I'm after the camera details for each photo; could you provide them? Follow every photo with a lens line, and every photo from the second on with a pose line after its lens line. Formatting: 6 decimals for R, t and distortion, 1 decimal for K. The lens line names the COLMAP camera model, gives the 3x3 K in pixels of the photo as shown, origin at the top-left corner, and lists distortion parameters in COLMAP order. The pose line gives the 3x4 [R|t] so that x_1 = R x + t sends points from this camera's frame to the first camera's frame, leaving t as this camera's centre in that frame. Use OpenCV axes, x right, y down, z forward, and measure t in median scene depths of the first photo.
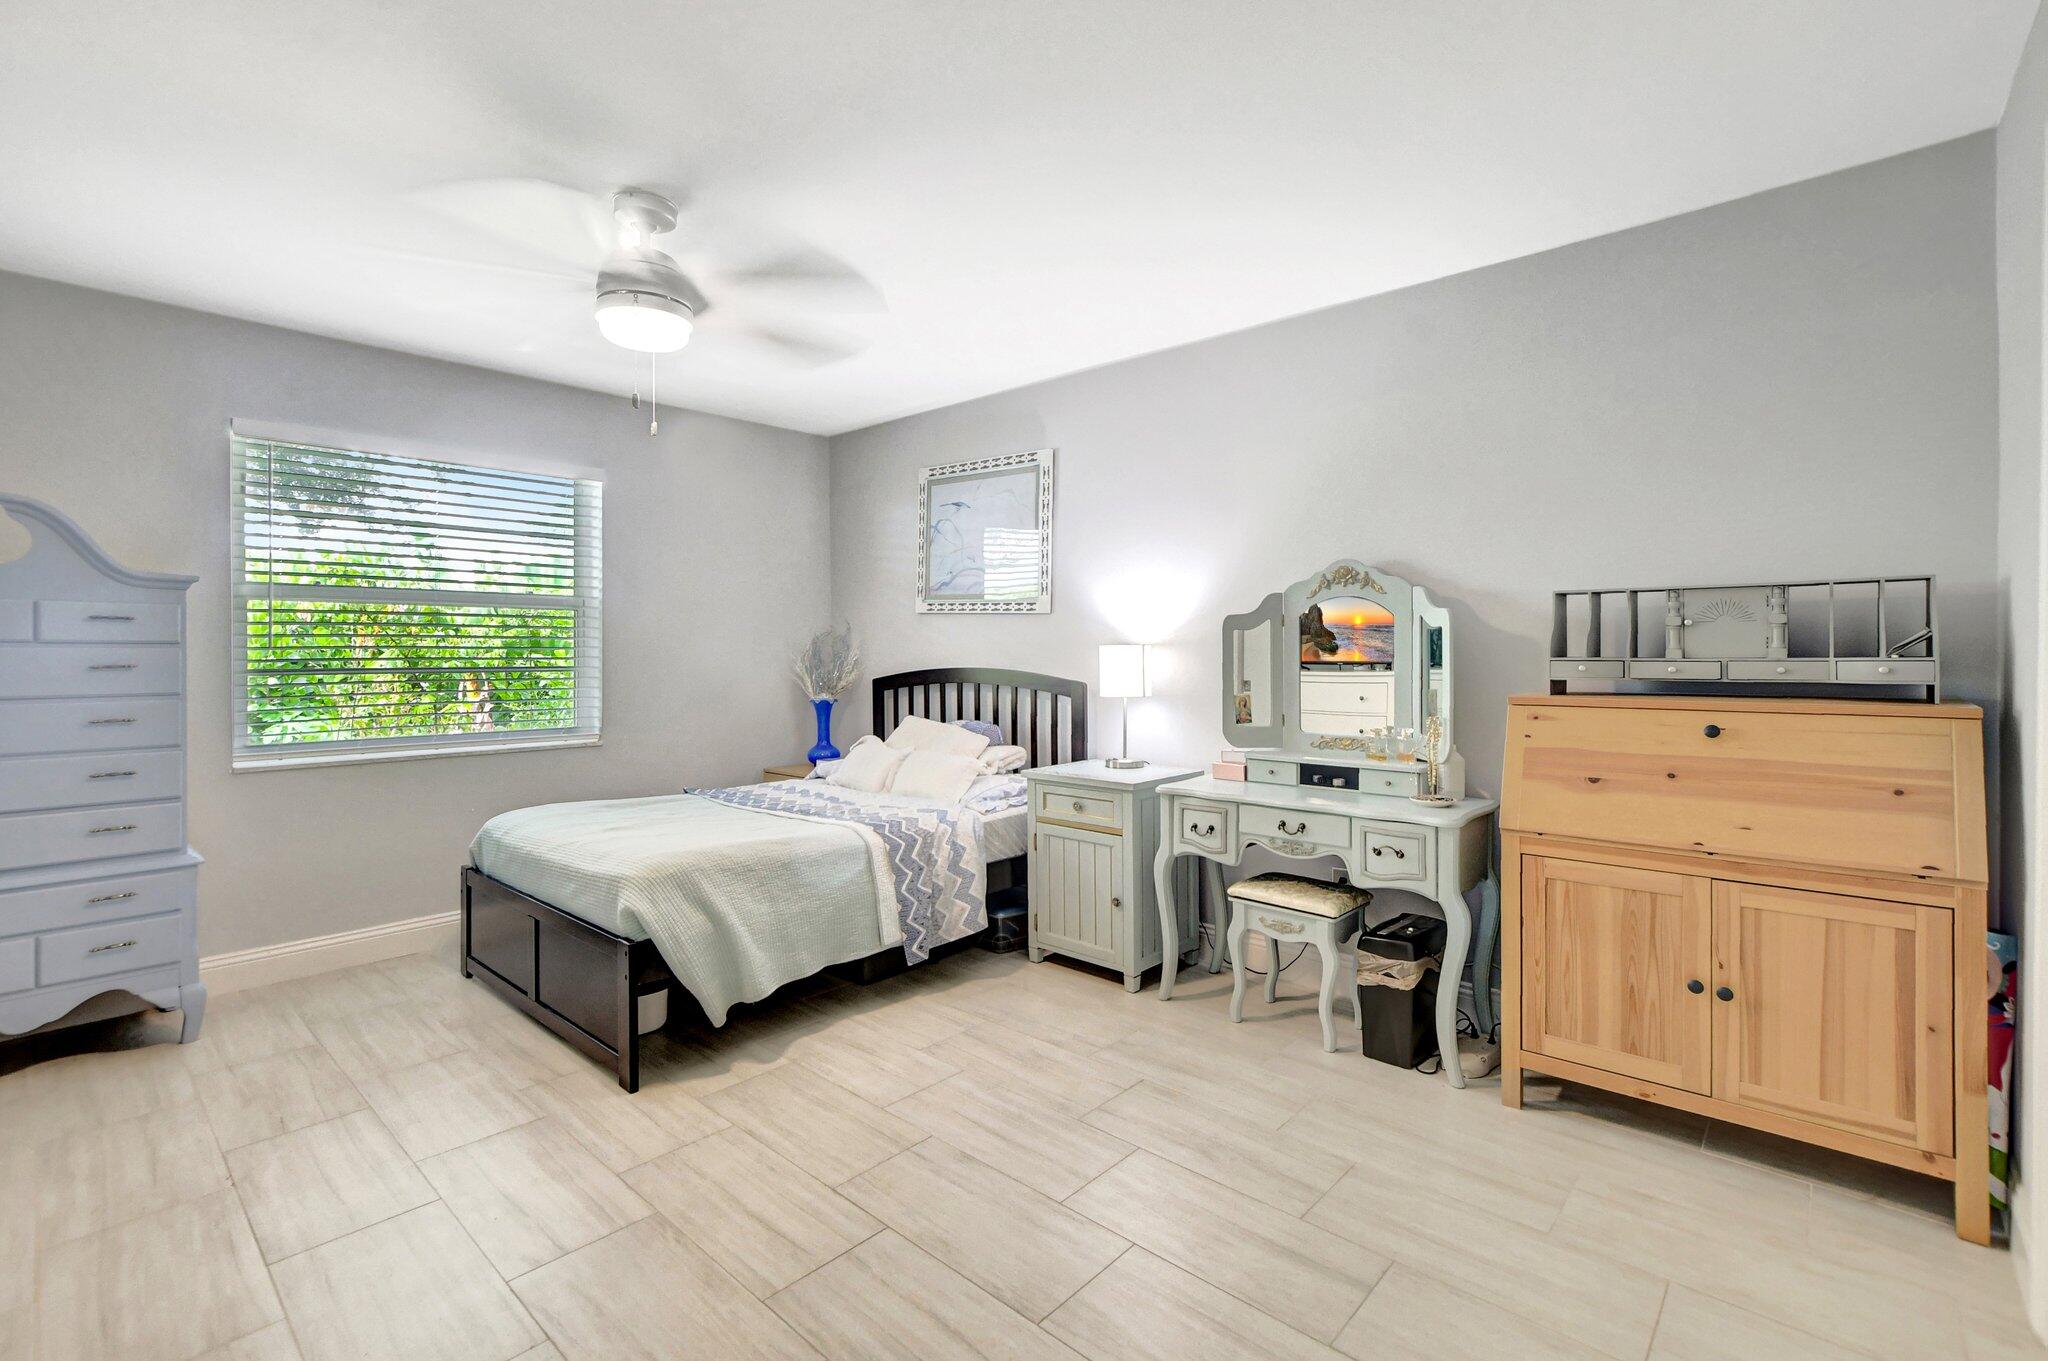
lens RADIAL K [[903.2, 0, 991.5], [0, 903.2, 669.8], [0, 0, 1]] dist [-0.001224, 0.000058]
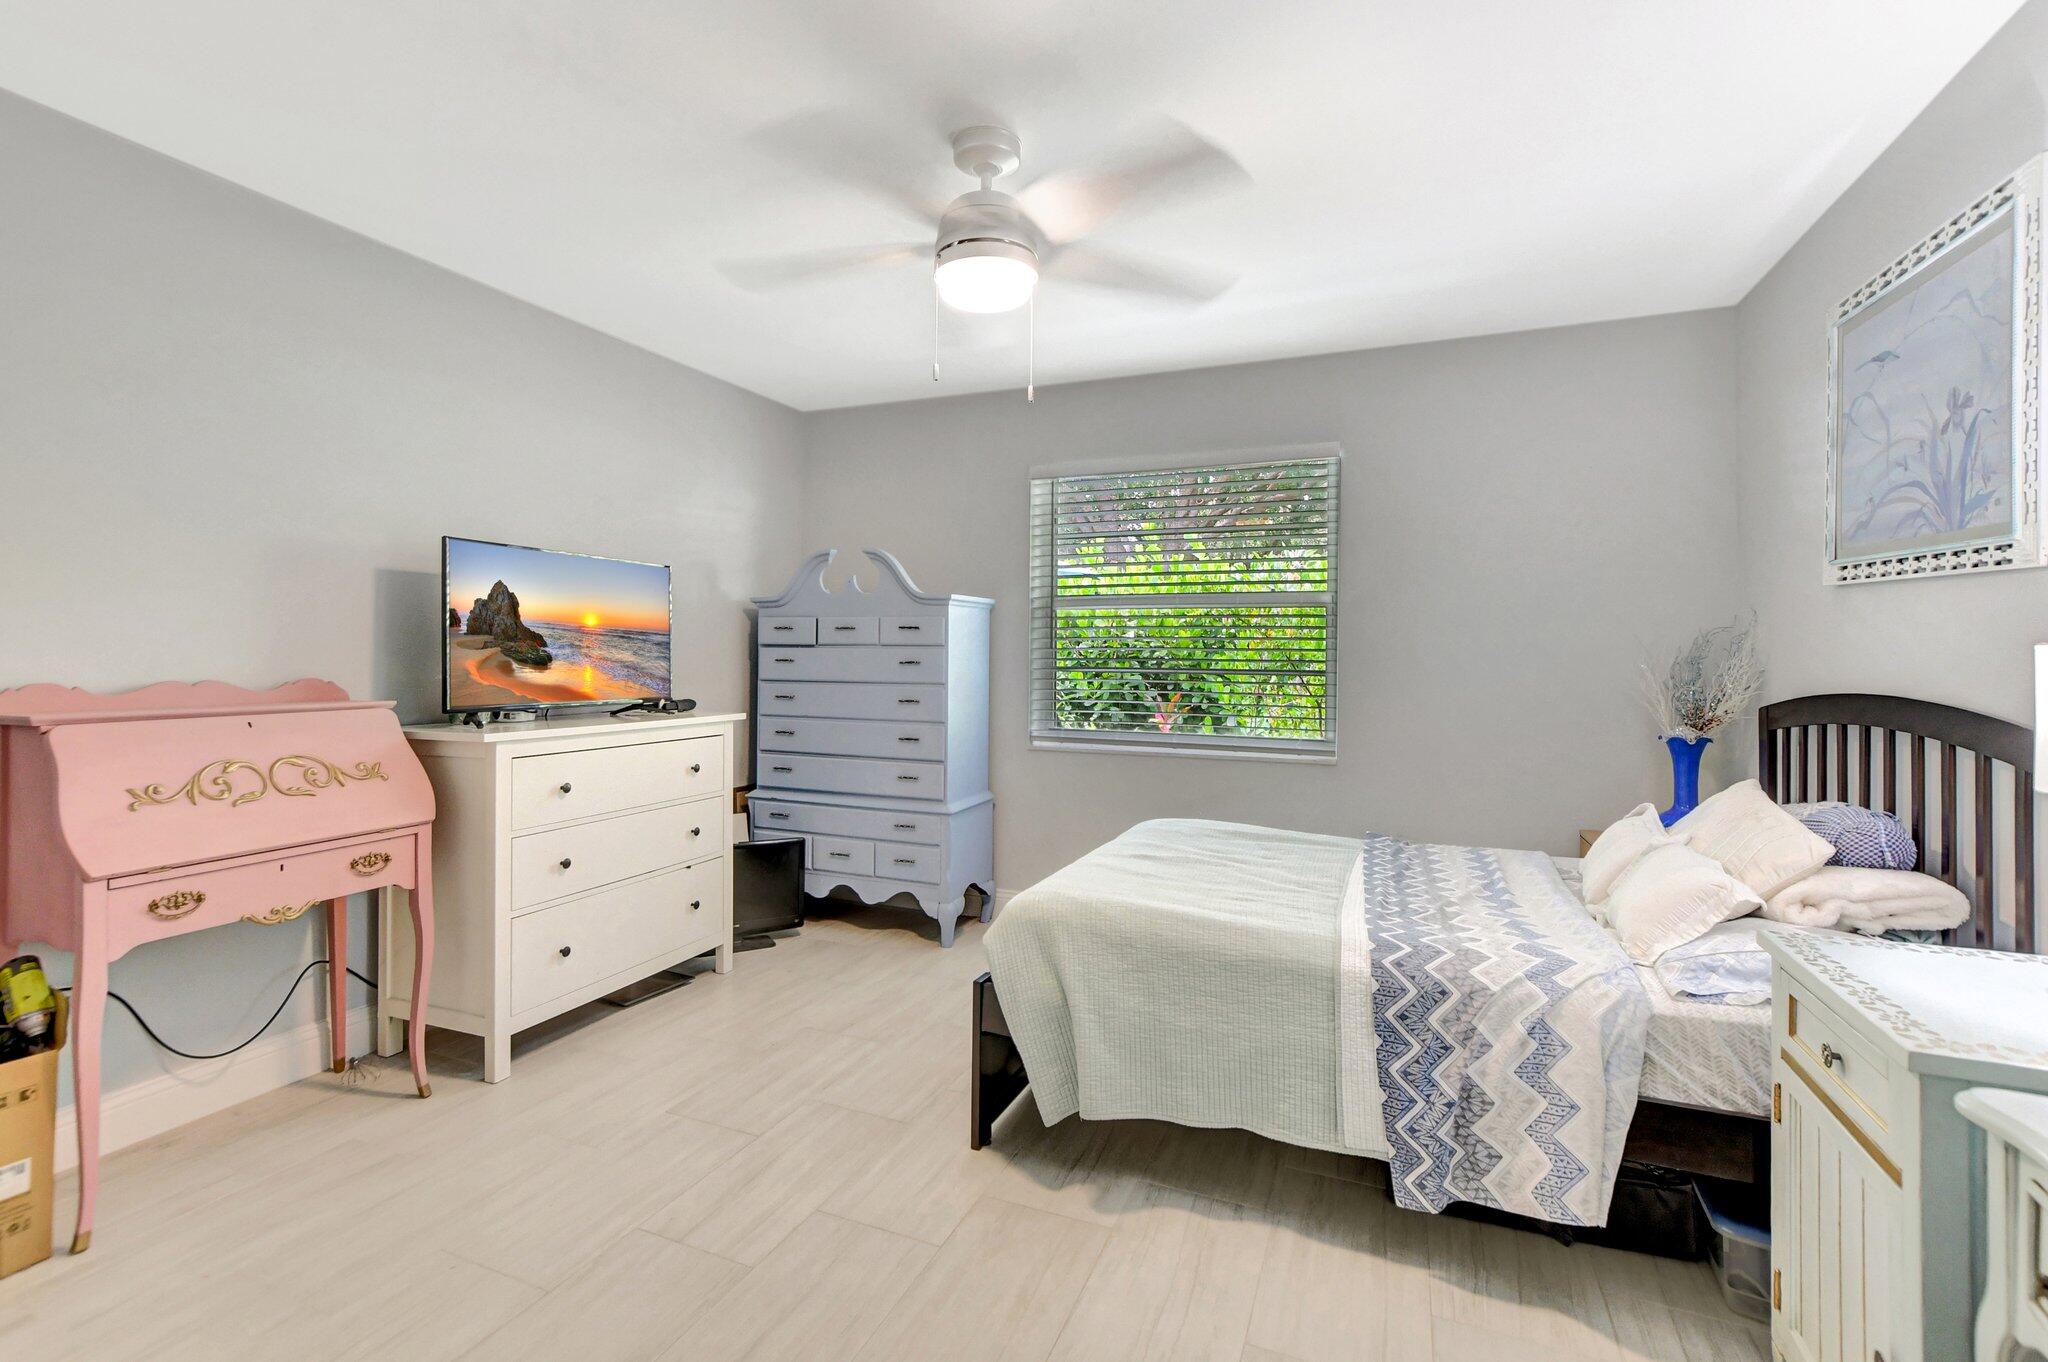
lens RADIAL K [[913.7, 0, 1028.7], [0, 913.7, 657.9], [0, 0, 1]] dist [-0.000399, -0.000042]
pose [[0.360687, 0.011336, -0.932618, 0.359527], [-0.025820, 0.999664, 0.002166, -0.014701], [0.932330, 0.023299, 0.360858, 0.563463]]
